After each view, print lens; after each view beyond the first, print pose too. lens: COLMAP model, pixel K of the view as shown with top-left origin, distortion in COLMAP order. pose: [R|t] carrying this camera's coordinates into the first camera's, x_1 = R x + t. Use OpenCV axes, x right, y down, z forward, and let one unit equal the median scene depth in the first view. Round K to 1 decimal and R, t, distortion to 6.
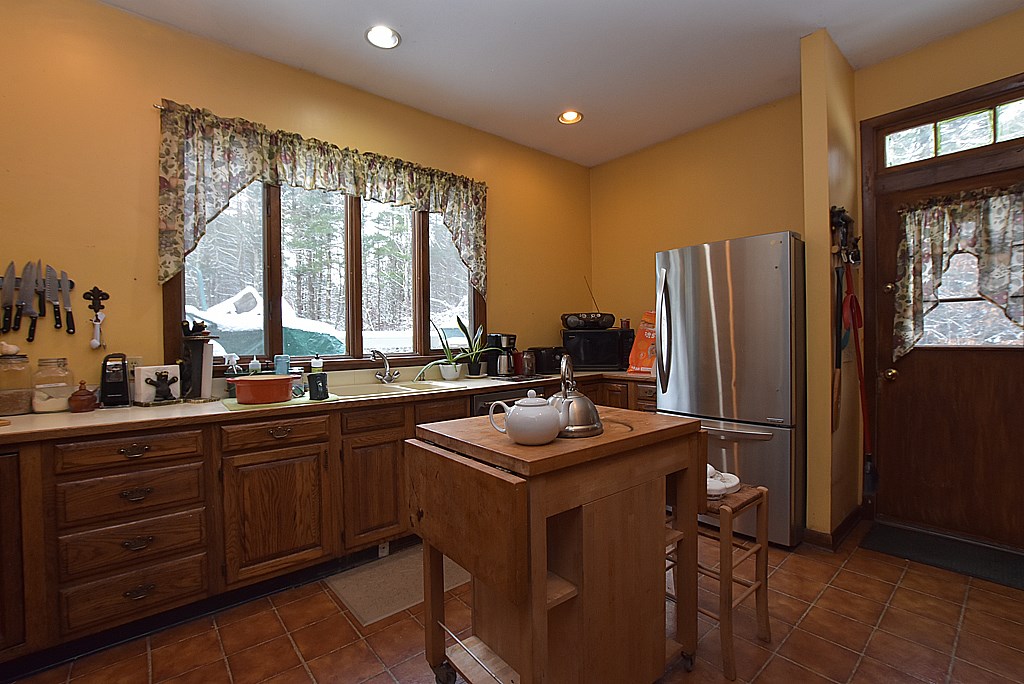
lens RADIAL K [[452.2, 0, 507.0], [0, 452.2, 338.6], [0, 0, 1]] dist [-0.028631, 0.002481]
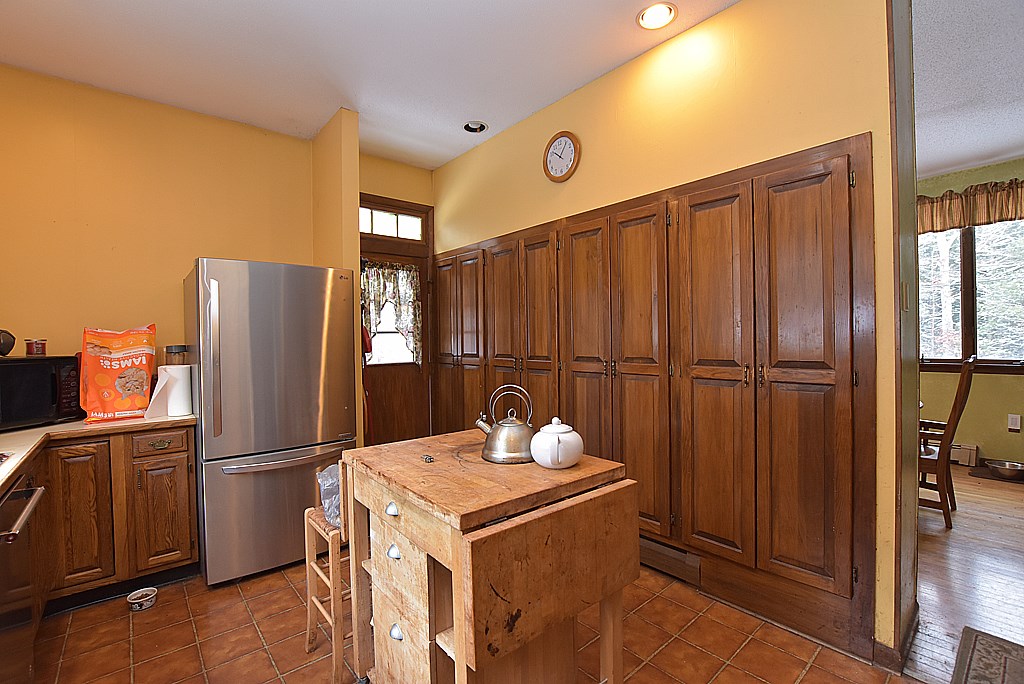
lens RADIAL K [[452.2, 0, 509.8], [0, 452.2, 343.9], [0, 0, 1]] dist [-0.028631, 0.002481]
pose [[-0.011090, 0.003875, 0.999931, -0.745335], [0.024429, 0.999695, -0.003603, -0.044303], [-0.999640, 0.024387, -0.011181, 0.809876]]
